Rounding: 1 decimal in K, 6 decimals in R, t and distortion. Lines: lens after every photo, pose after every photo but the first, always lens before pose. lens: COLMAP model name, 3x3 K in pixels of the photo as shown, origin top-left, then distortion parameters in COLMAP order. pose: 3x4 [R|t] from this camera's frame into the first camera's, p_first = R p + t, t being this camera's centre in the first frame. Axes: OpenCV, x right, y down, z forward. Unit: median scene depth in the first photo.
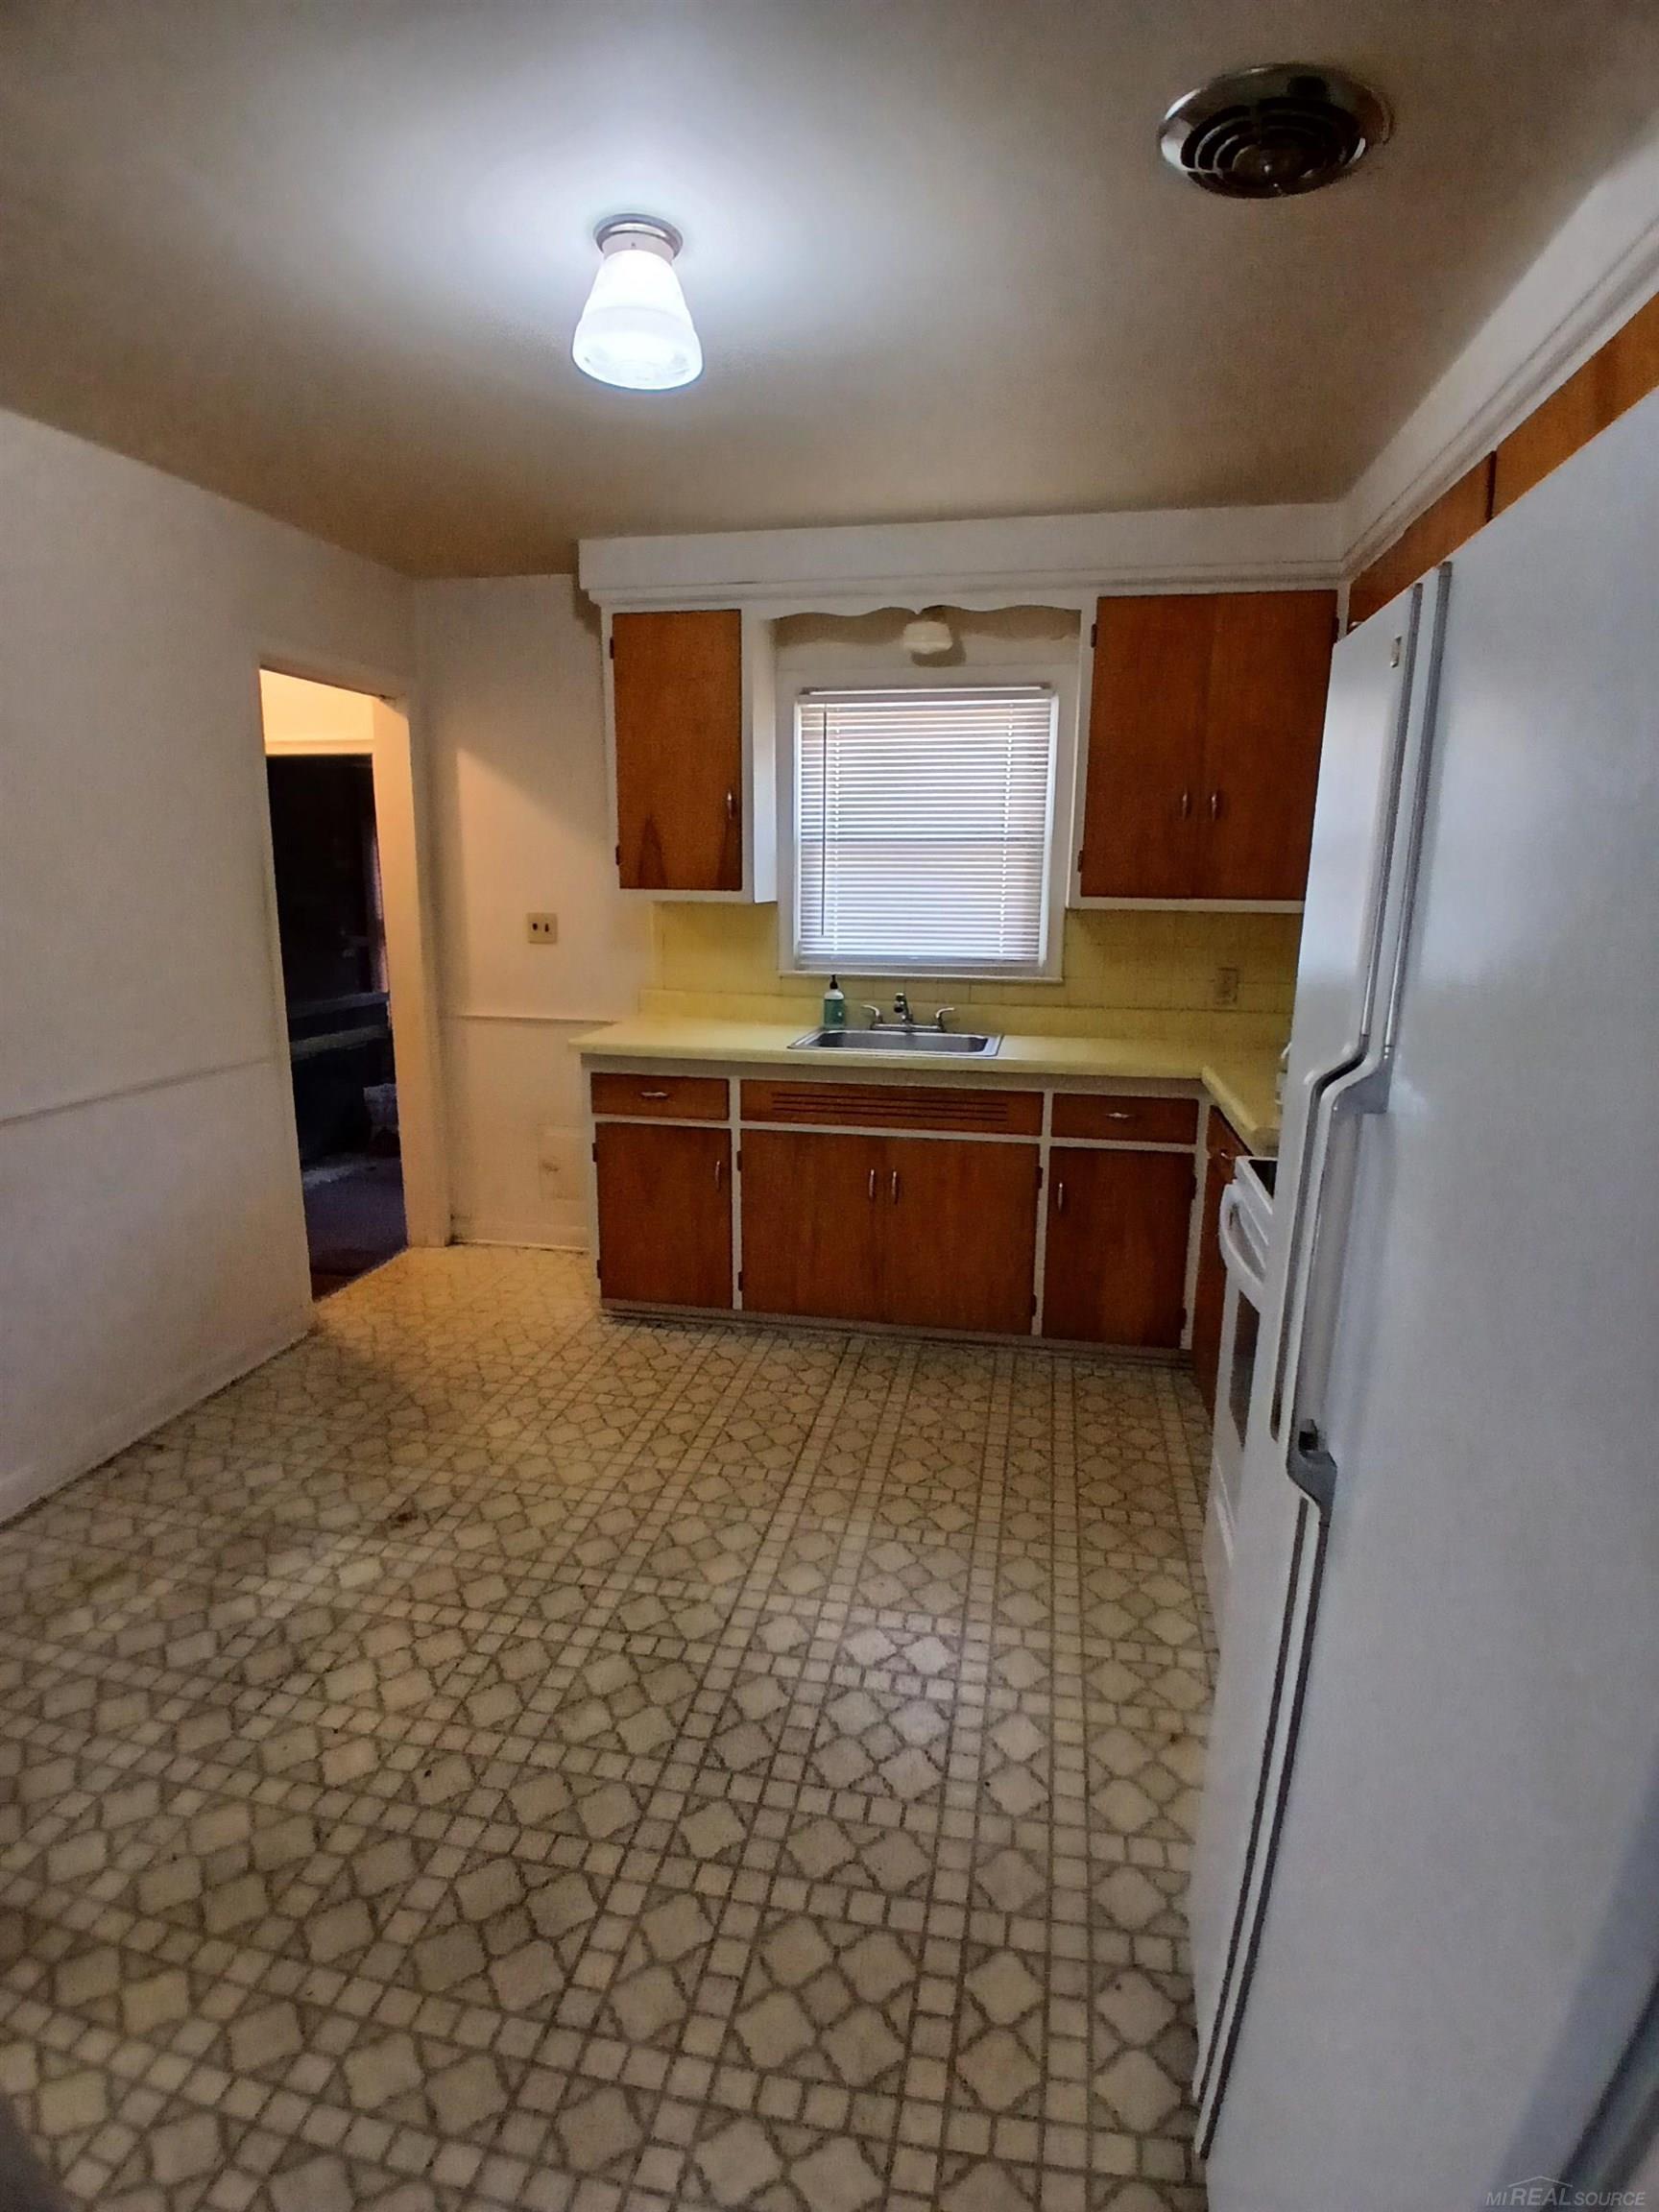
lens RADIAL K [[1104.8, 0, 823.4], [0, 1104.8, 1113.8], [0, 0, 1]] dist [-0.036734, -0.003781]
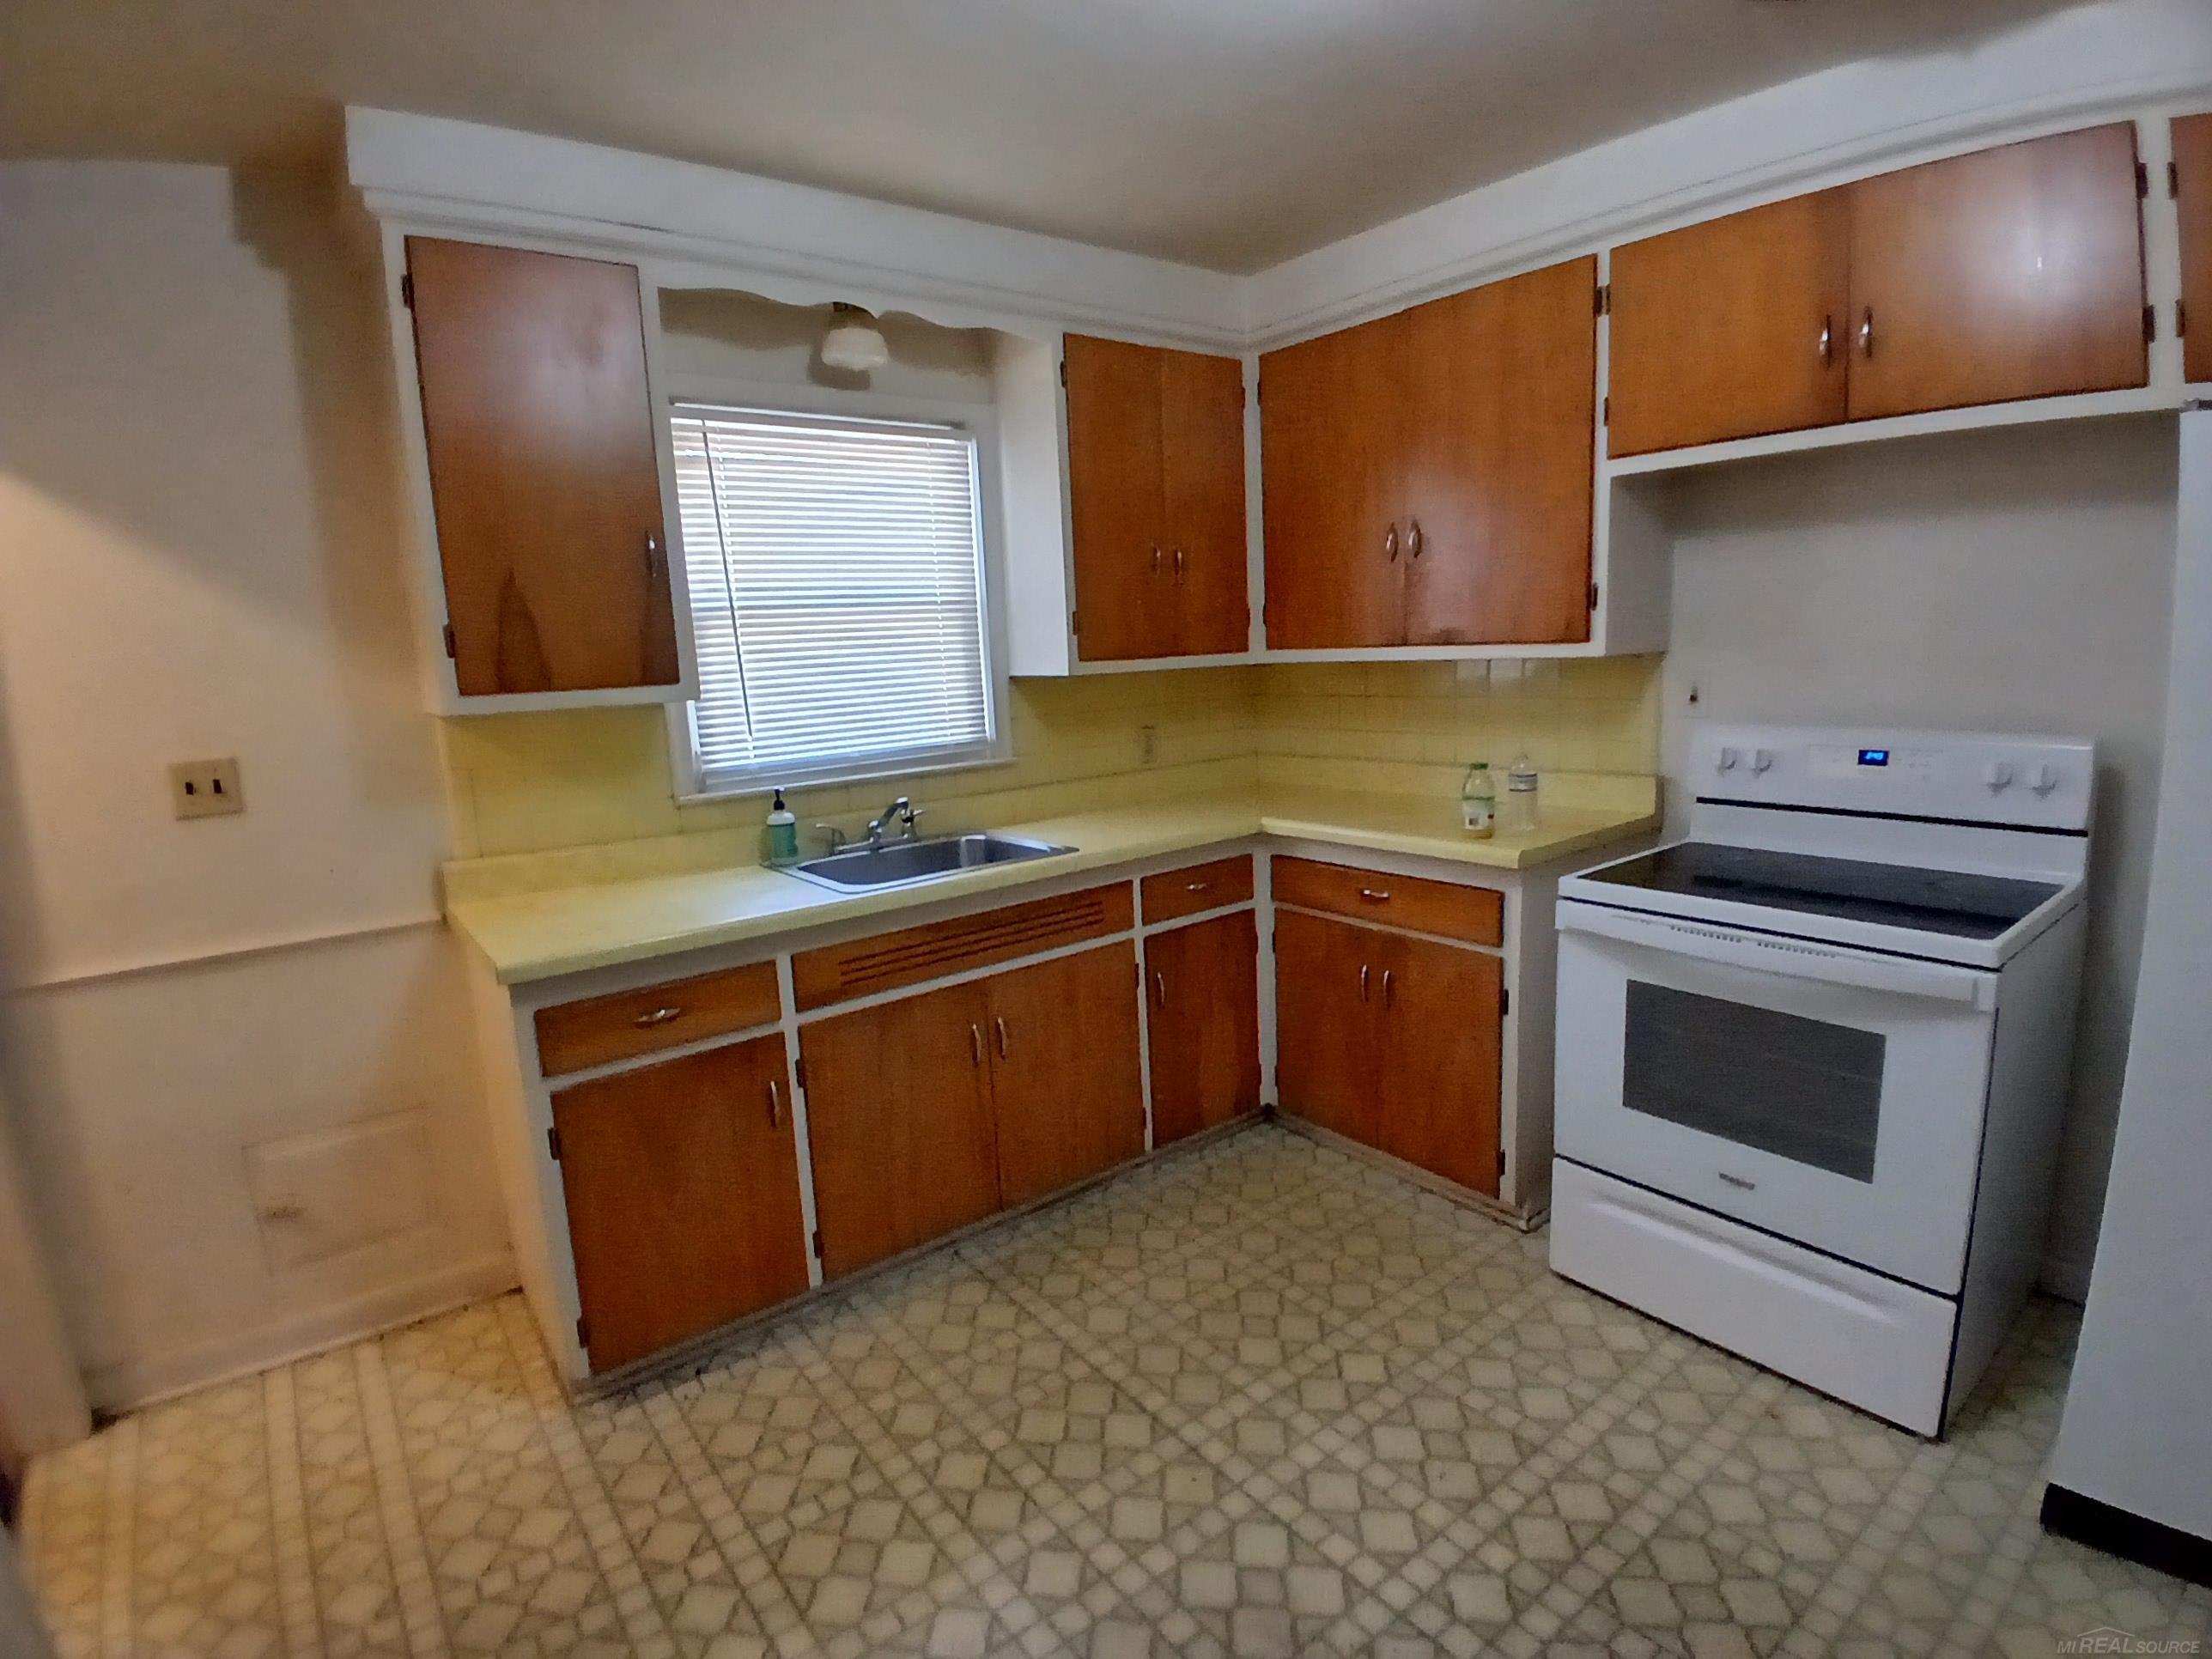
lens RADIAL K [[1104.8, 0, 1108.2], [0, 1104.8, 829.3], [0, 0, 1]] dist [-0.036734, -0.003781]
pose [[0.643135, -0.169172, 0.746832, -0.442346], [0.211886, 0.976526, 0.038737, -0.091996], [-0.735855, 0.133330, 0.663883, 0.397680]]
